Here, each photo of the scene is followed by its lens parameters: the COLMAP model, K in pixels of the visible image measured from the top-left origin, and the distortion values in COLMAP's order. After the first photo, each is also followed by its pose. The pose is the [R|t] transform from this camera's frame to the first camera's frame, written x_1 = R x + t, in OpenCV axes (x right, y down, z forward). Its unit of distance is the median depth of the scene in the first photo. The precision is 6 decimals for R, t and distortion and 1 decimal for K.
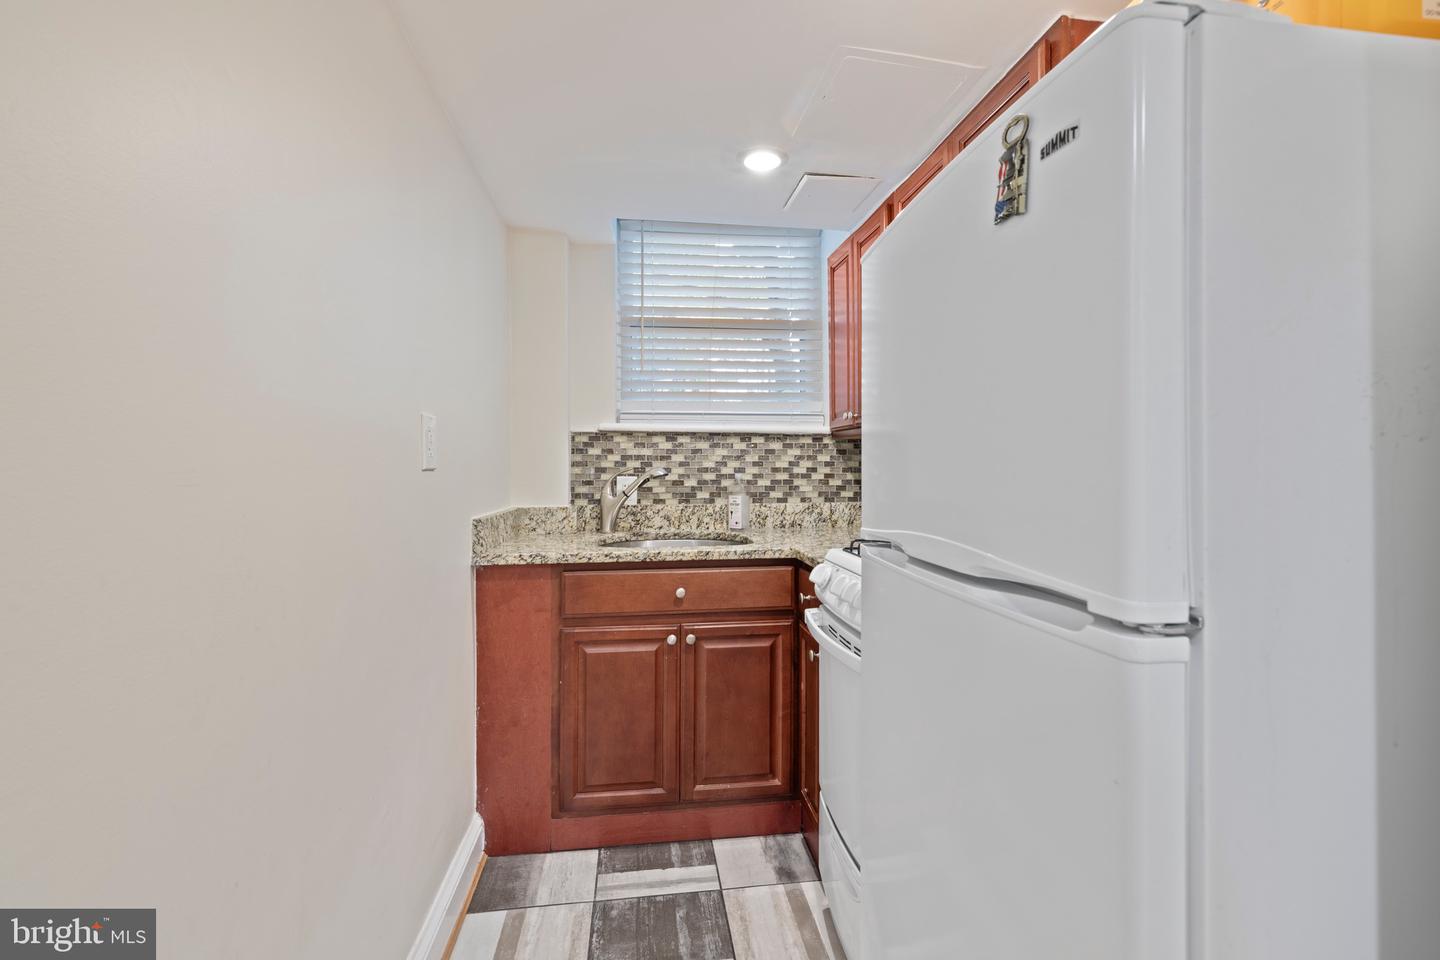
lens RADIAL K [[603.1, 0, 721.1], [0, 603.1, 482.2], [0, 0, 1]] dist [0.000147, 0.000078]
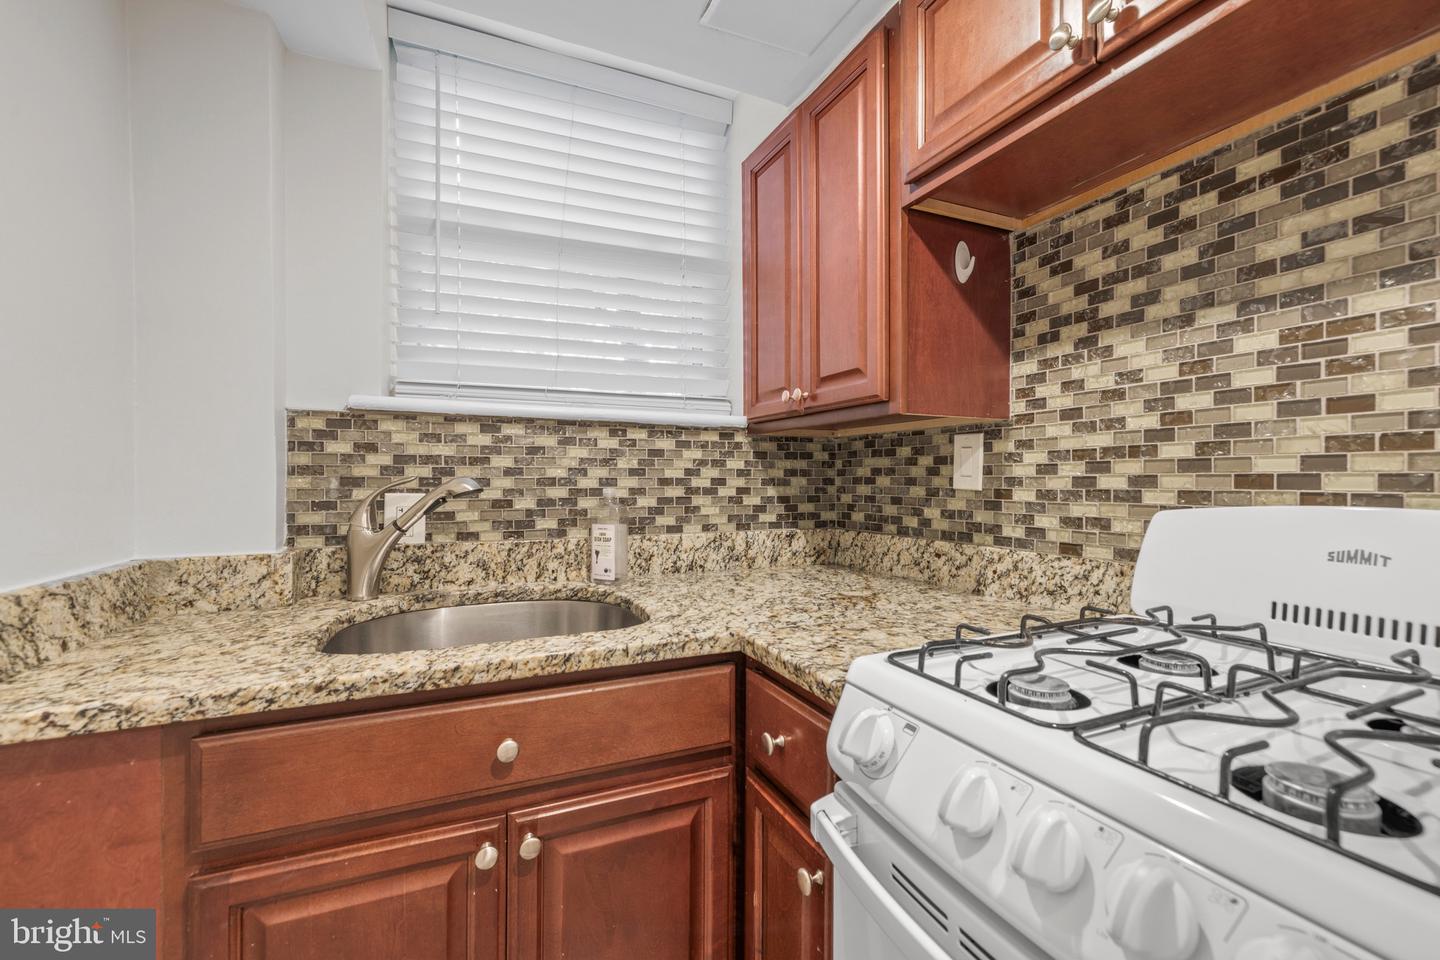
lens RADIAL K [[603.1, 0, 721.1], [0, 603.1, 482.2], [0, 0, 1]] dist [0.000147, 0.000078]
pose [[0.962049, 0.001138, 0.272874, -0.027137], [0.003601, 0.999851, -0.016864, -0.009217], [-0.272852, 0.017207, 0.961902, 0.382309]]
